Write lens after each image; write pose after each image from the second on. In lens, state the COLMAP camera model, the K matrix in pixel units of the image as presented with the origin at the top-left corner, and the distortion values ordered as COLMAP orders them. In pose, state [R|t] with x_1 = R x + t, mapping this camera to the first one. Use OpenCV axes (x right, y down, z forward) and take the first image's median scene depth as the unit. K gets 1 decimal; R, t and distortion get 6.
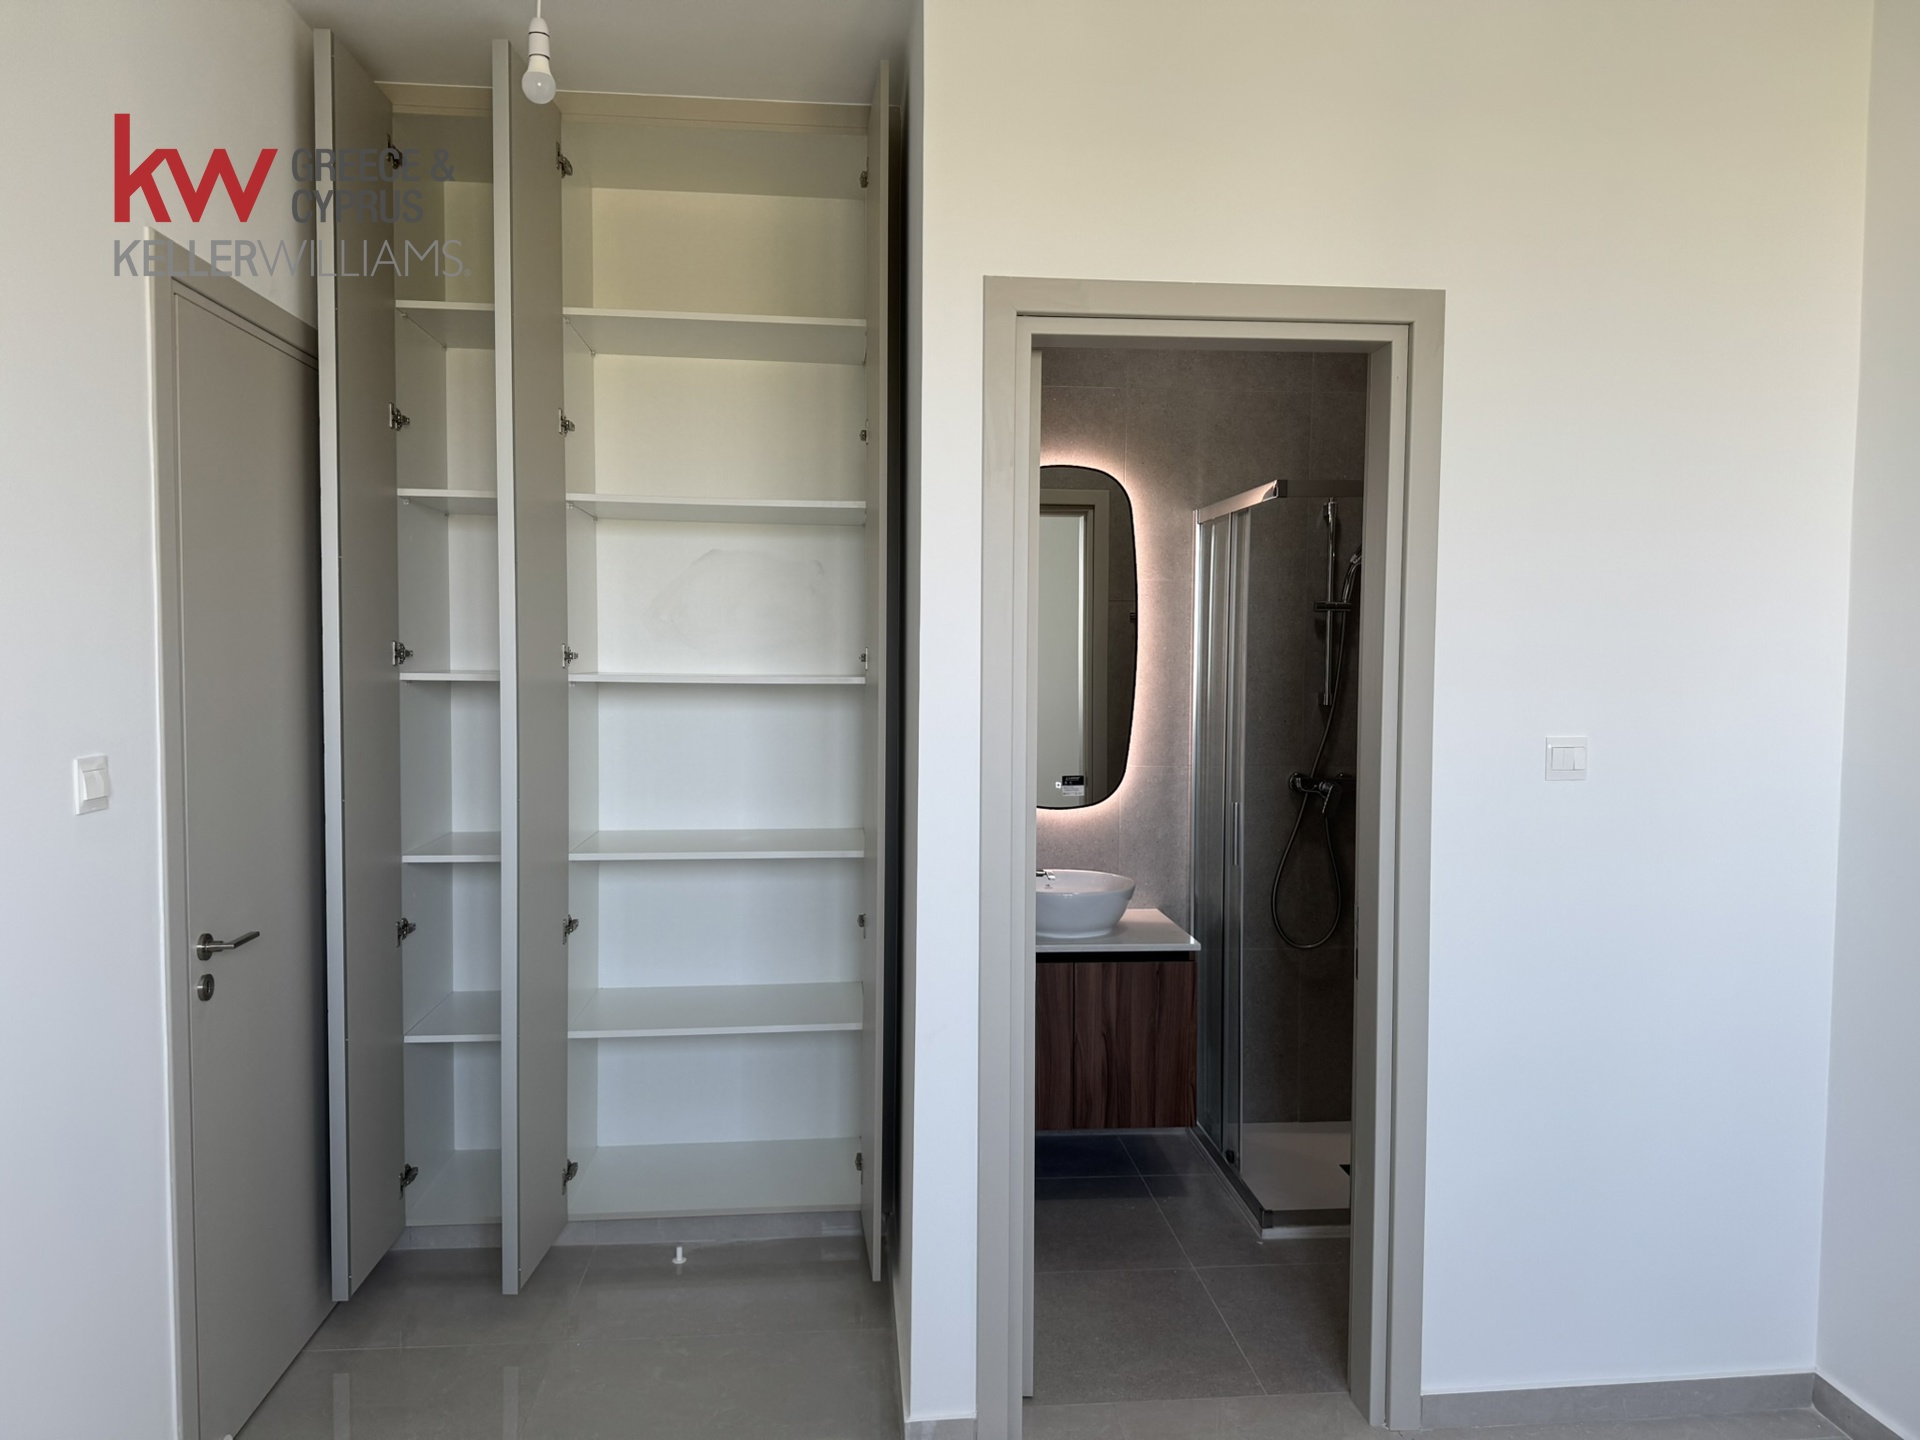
lens RADIAL K [[1399.1, 0, 970.3], [0, 1399.1, 716.0], [0, 0, 1]] dist [0.007344, -0.003829]
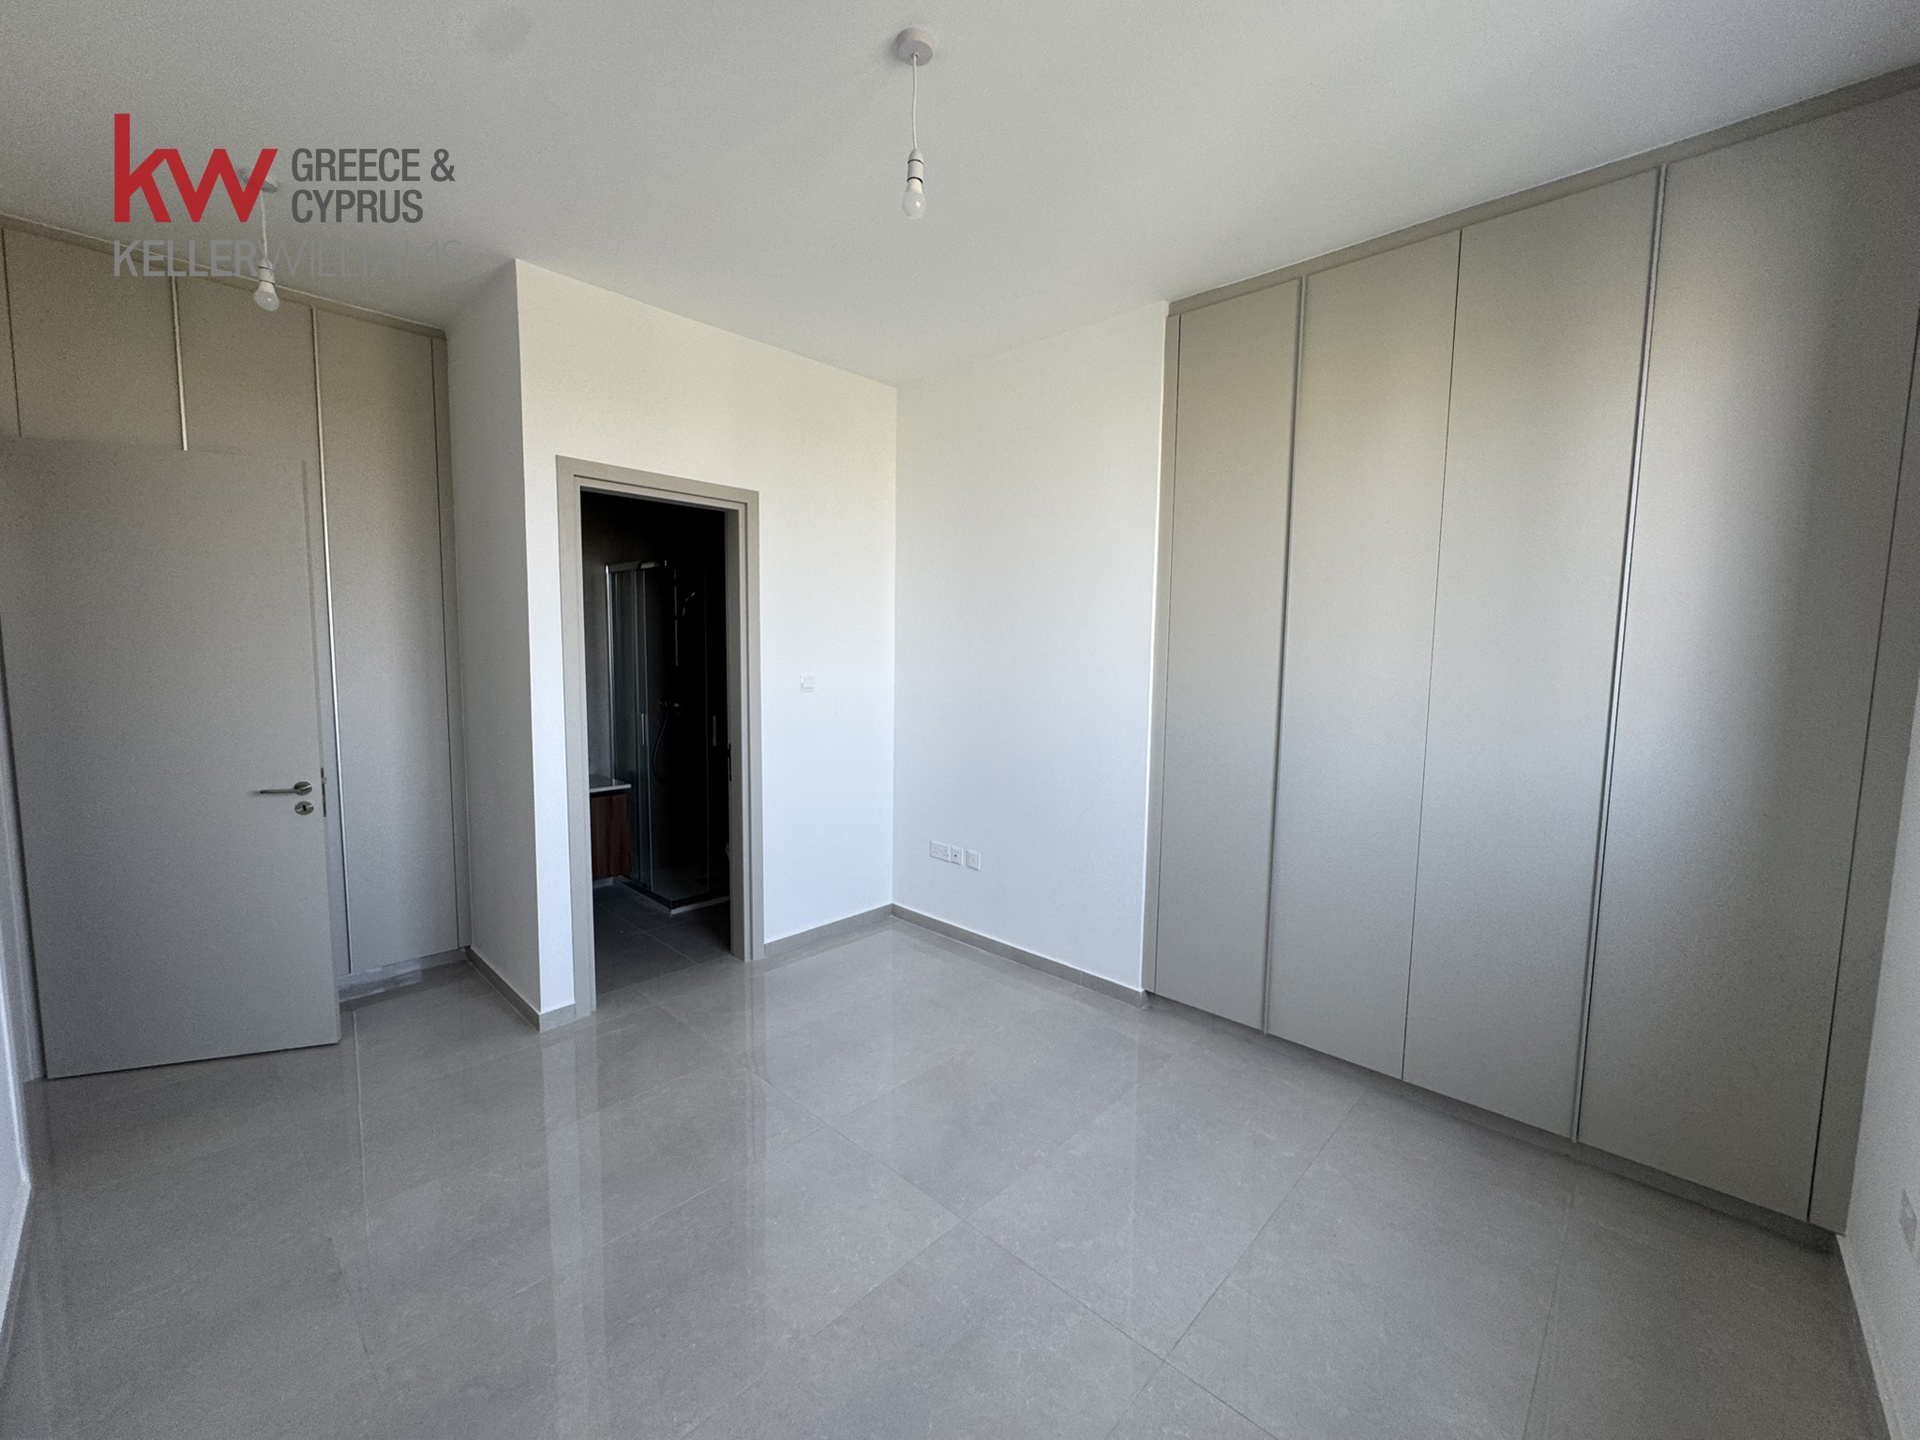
lens RADIAL K [[769.5, 0, 955.0], [0, 769.5, 718.9], [0, 0, 1]] dist [0.001223, 0.000170]
pose [[0.758883, -0.057013, 0.648727, -0.279451], [0.026922, 0.998055, 0.056219, 0.022567], [-0.650671, -0.025199, 0.758942, -0.233643]]
